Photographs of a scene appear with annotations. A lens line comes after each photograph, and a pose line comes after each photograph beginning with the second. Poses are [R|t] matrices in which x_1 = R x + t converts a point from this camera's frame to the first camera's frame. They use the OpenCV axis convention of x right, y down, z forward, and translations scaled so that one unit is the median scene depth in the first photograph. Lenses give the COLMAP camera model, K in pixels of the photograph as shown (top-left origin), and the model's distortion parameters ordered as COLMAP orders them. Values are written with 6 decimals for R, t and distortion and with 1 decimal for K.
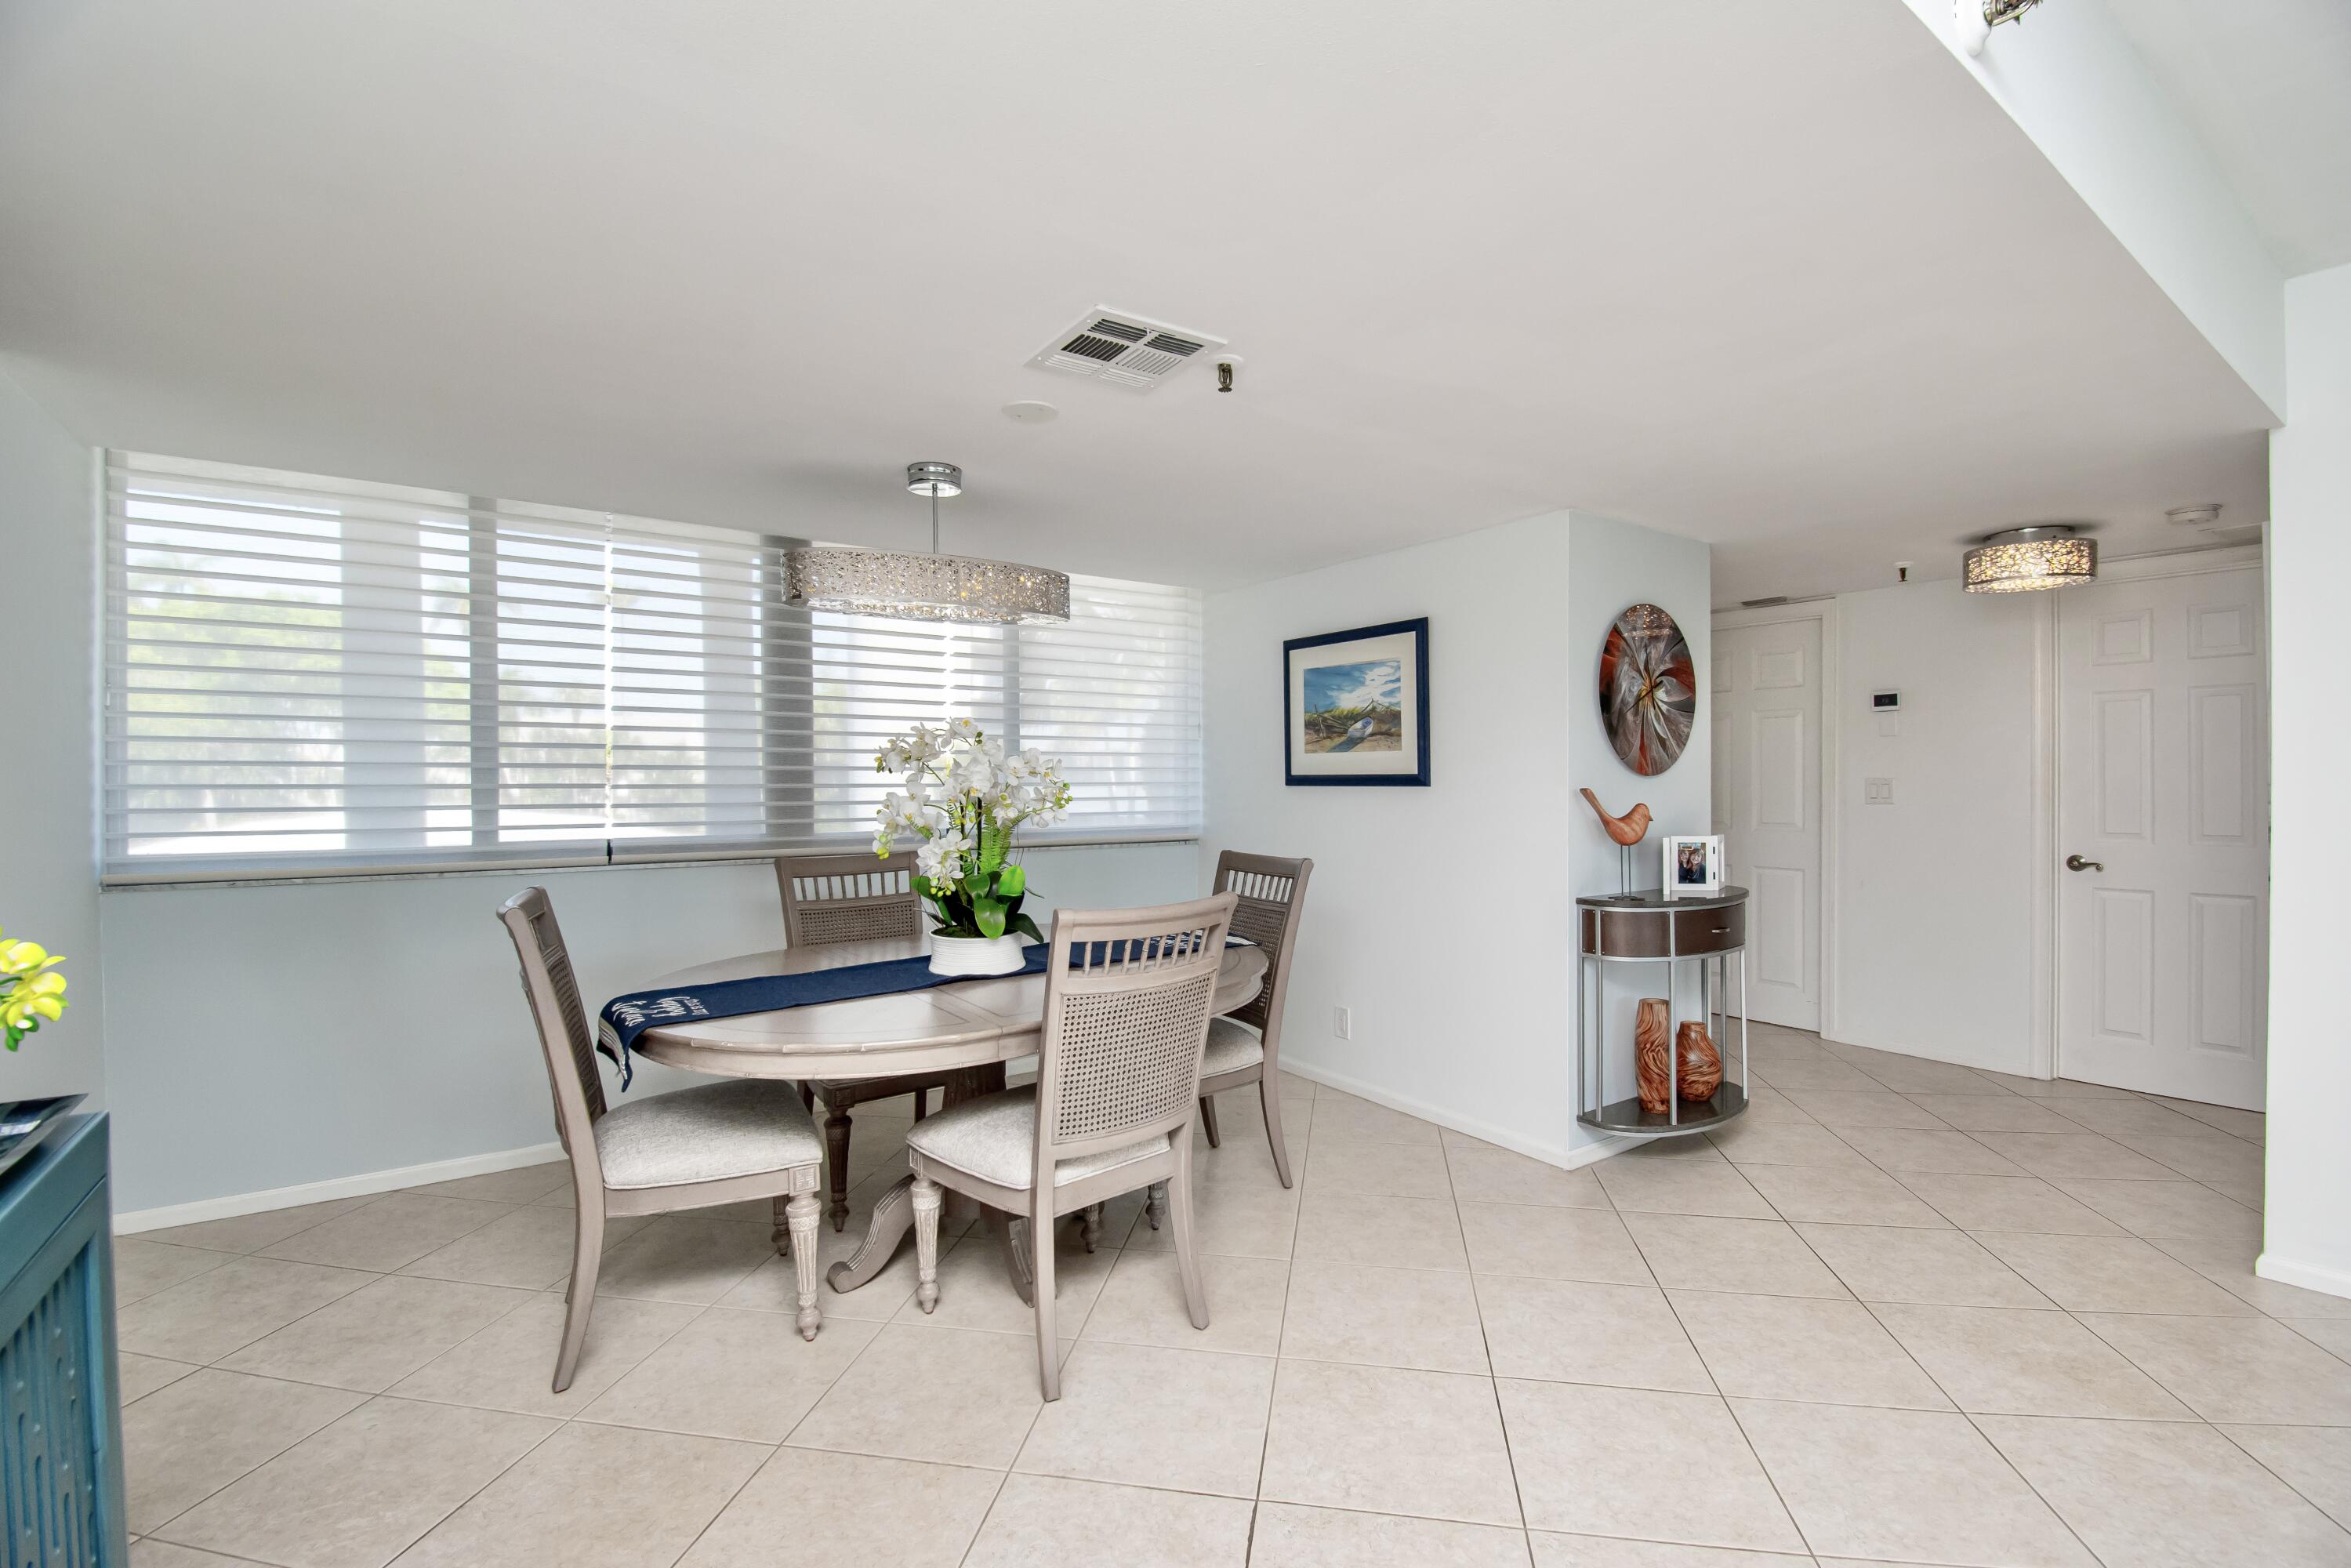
lens RADIAL K [[1078.9, 0, 1173.0], [0, 1078.9, 794.5], [0, 0, 1]] dist [0.011139, -0.015139]
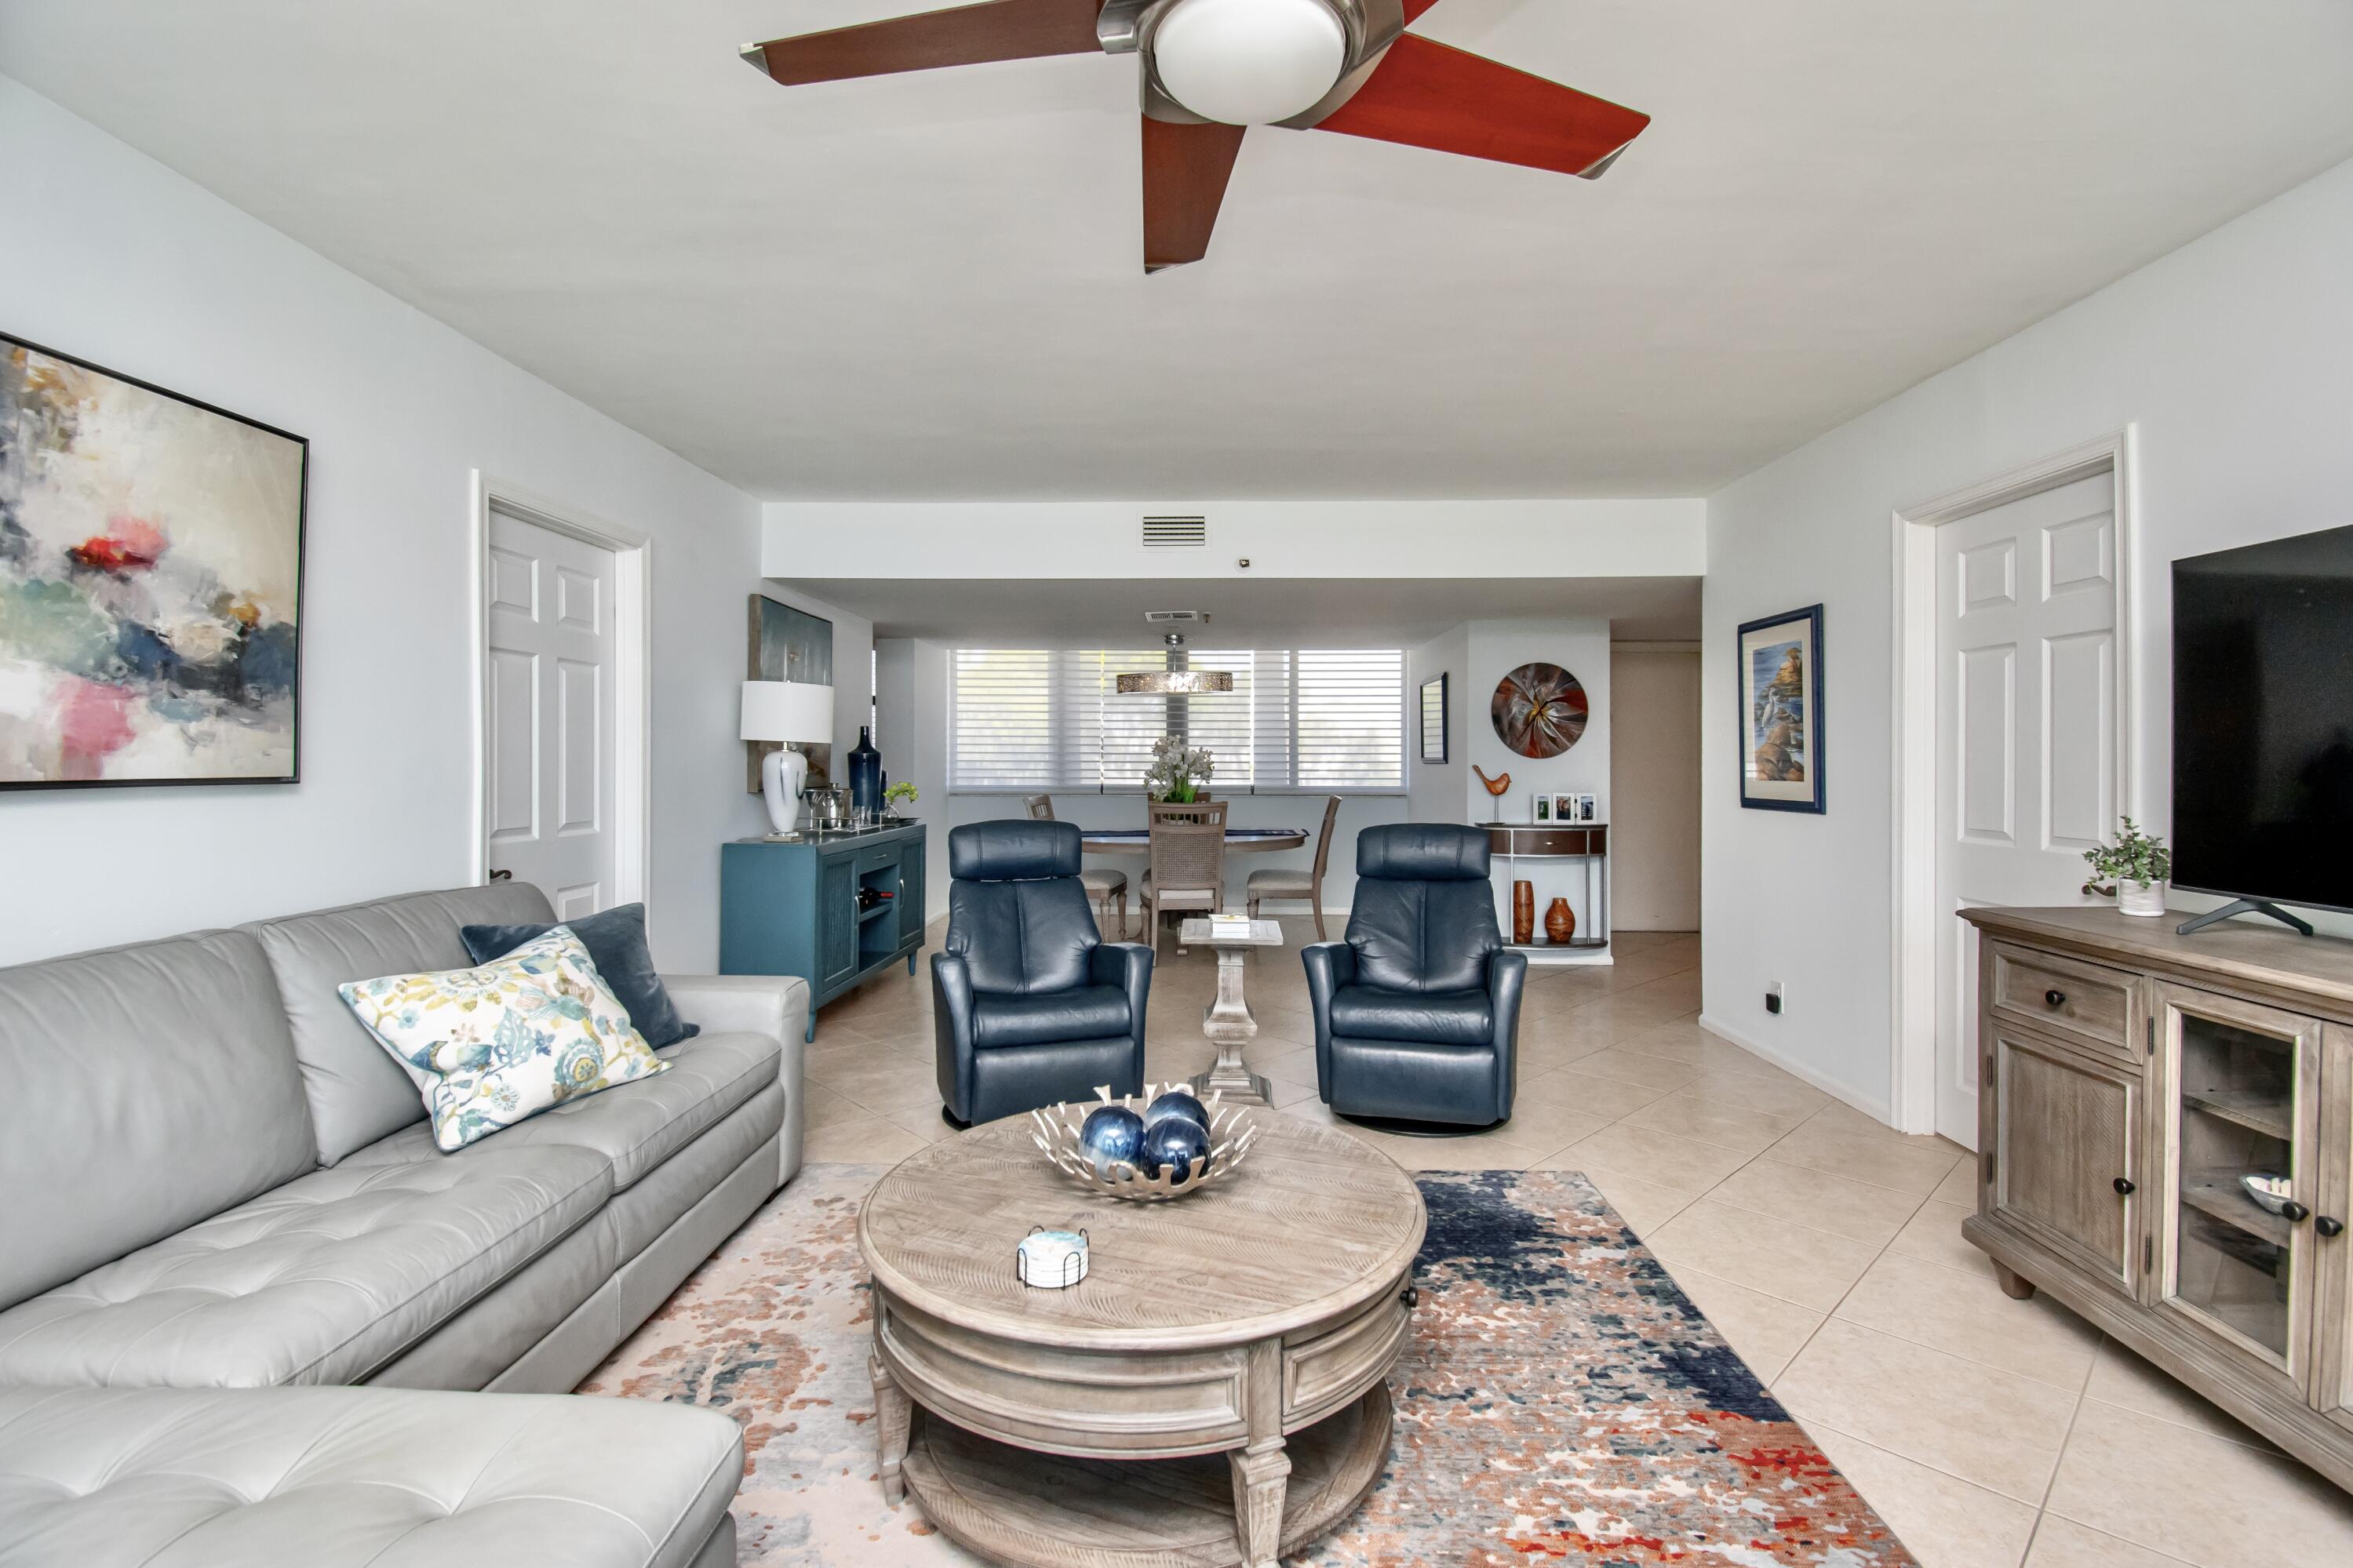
lens RADIAL K [[1079.7, 0, 1147.6], [0, 1079.7, 760.9], [0, 0, 1]] dist [0.011139, -0.015139]
pose [[0.794068, 0.003219, -0.607821, 1.011042], [-0.003152, 0.999994, 0.001179, -0.013563], [0.607821, 0.000980, 0.794073, -0.808402]]
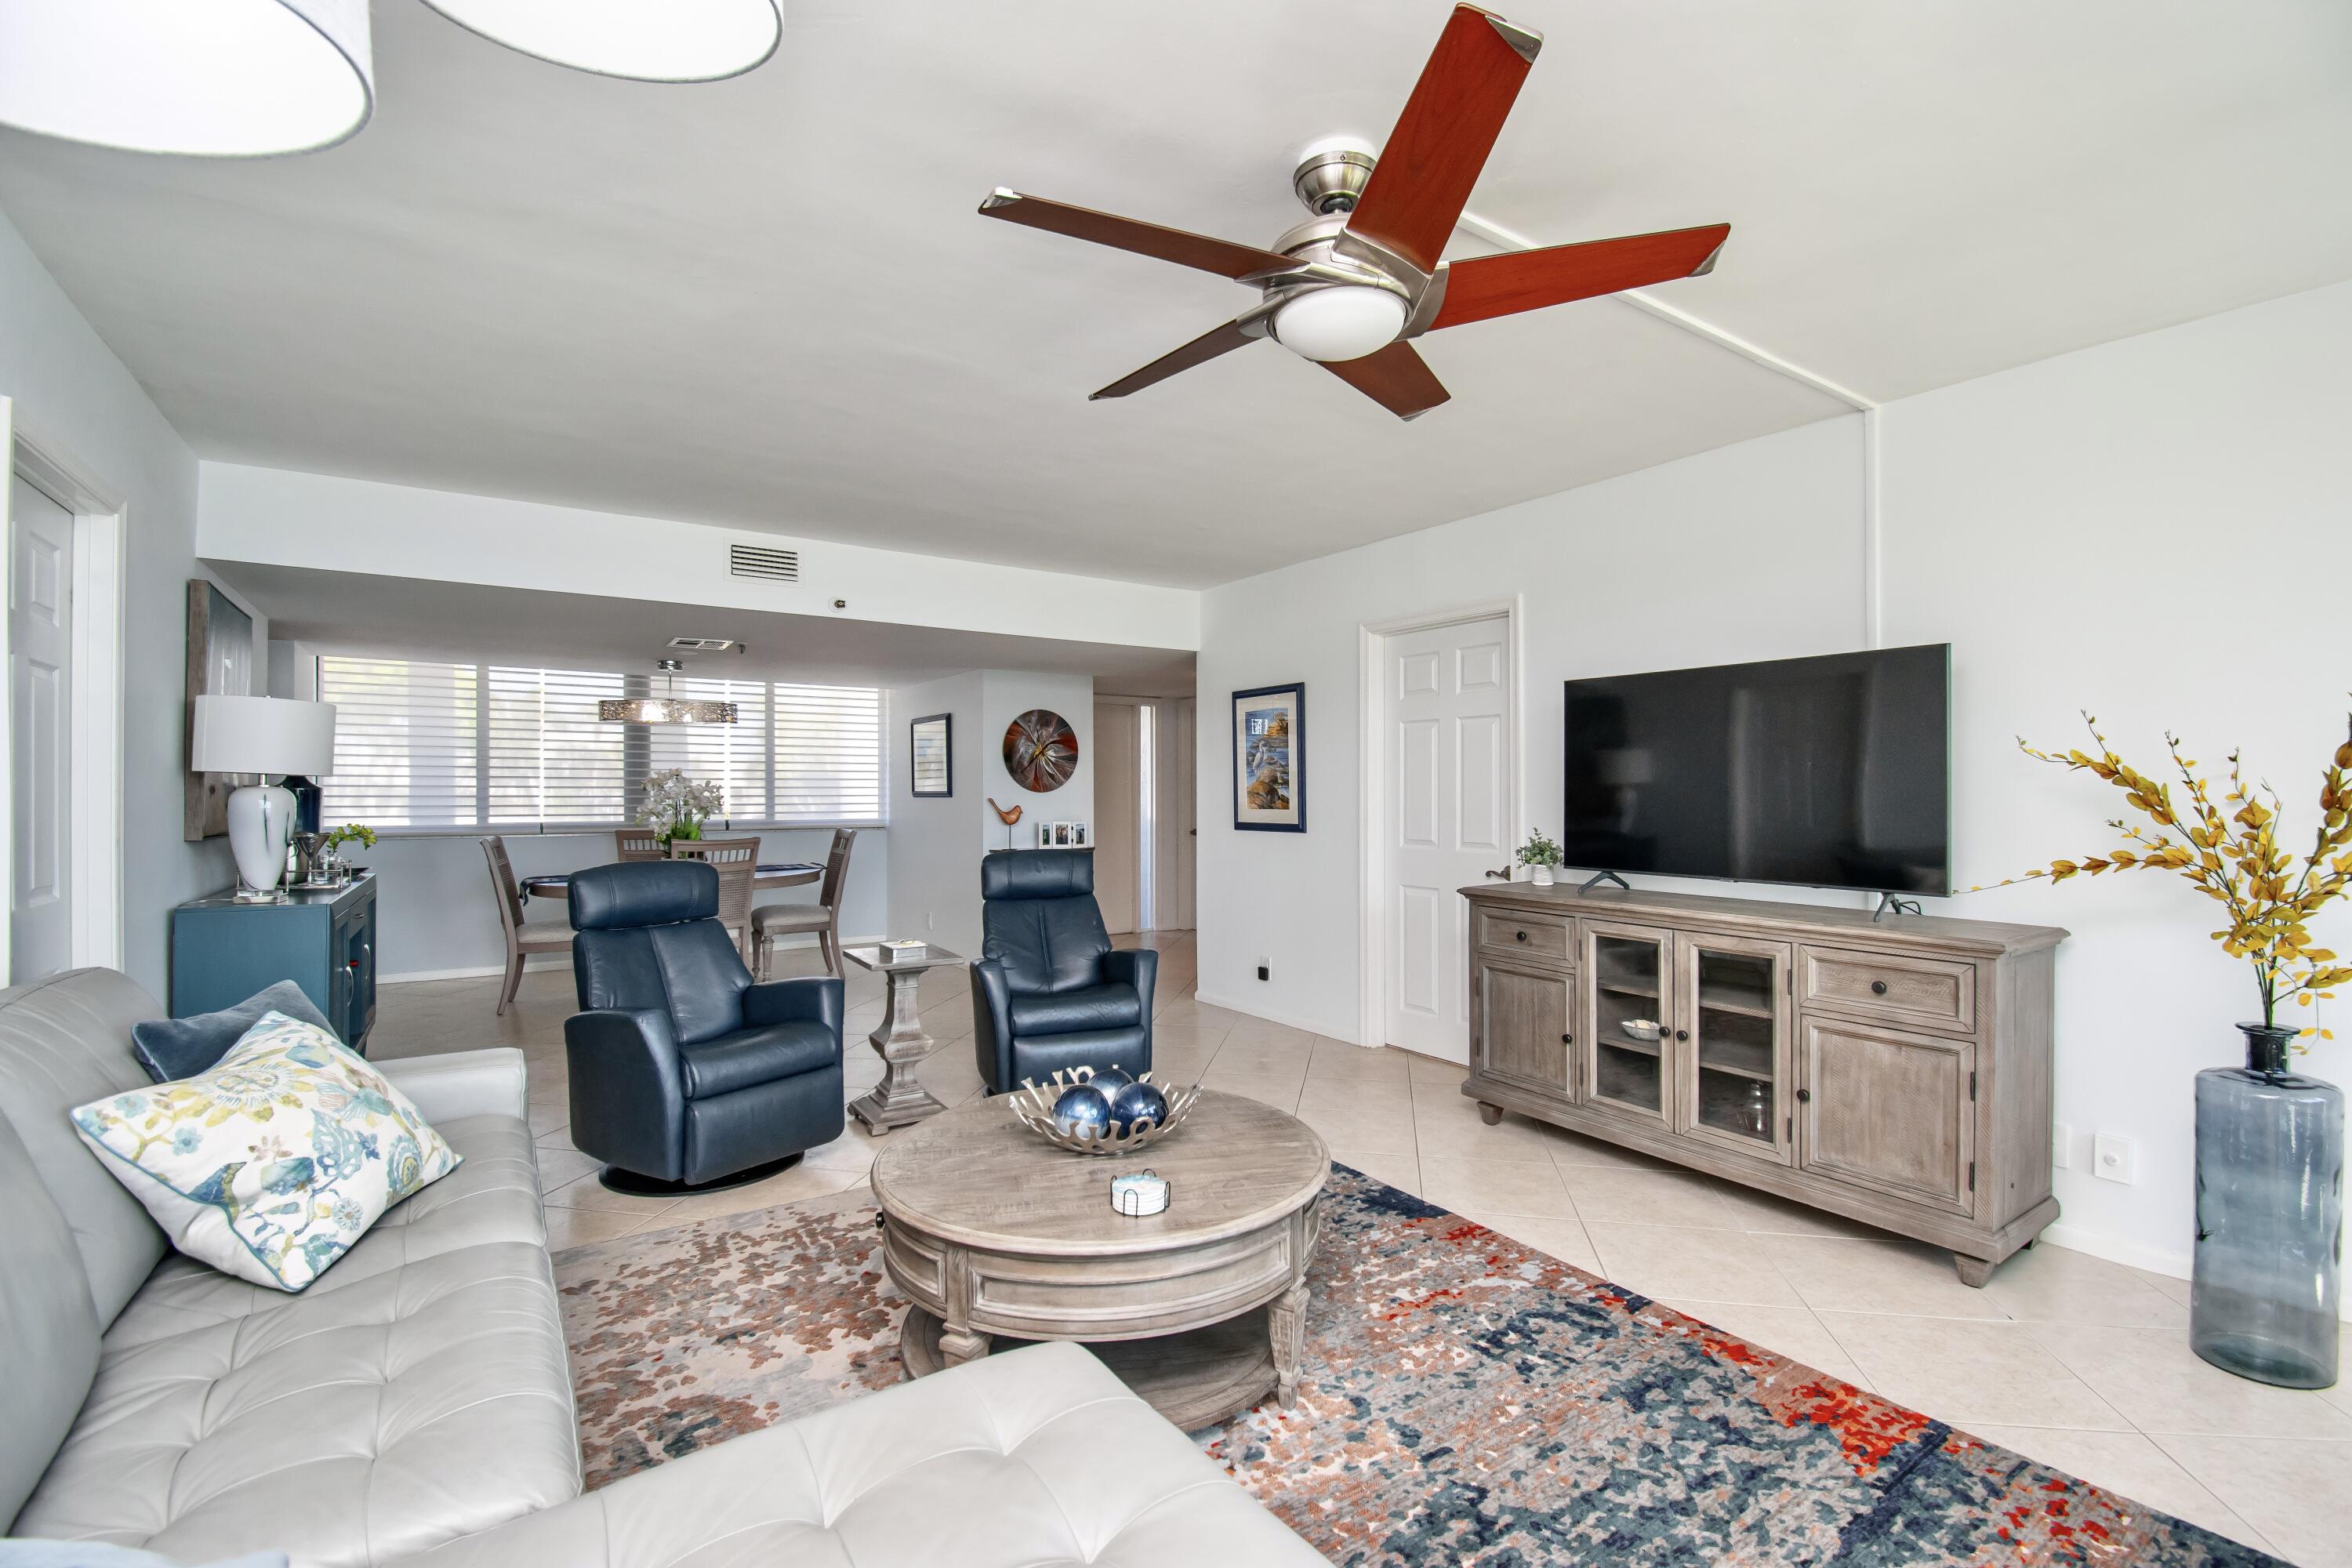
lens RADIAL K [[1079.4, 0, 1165.6], [0, 1079.4, 790.6], [0, 0, 1]] dist [0.011139, -0.015139]
pose [[0.999862, 0.000603, -0.016588, 0.711592], [-0.000631, 0.999998, -0.001679, -0.017347], [0.016587, 0.001689, 0.999861, -1.058496]]
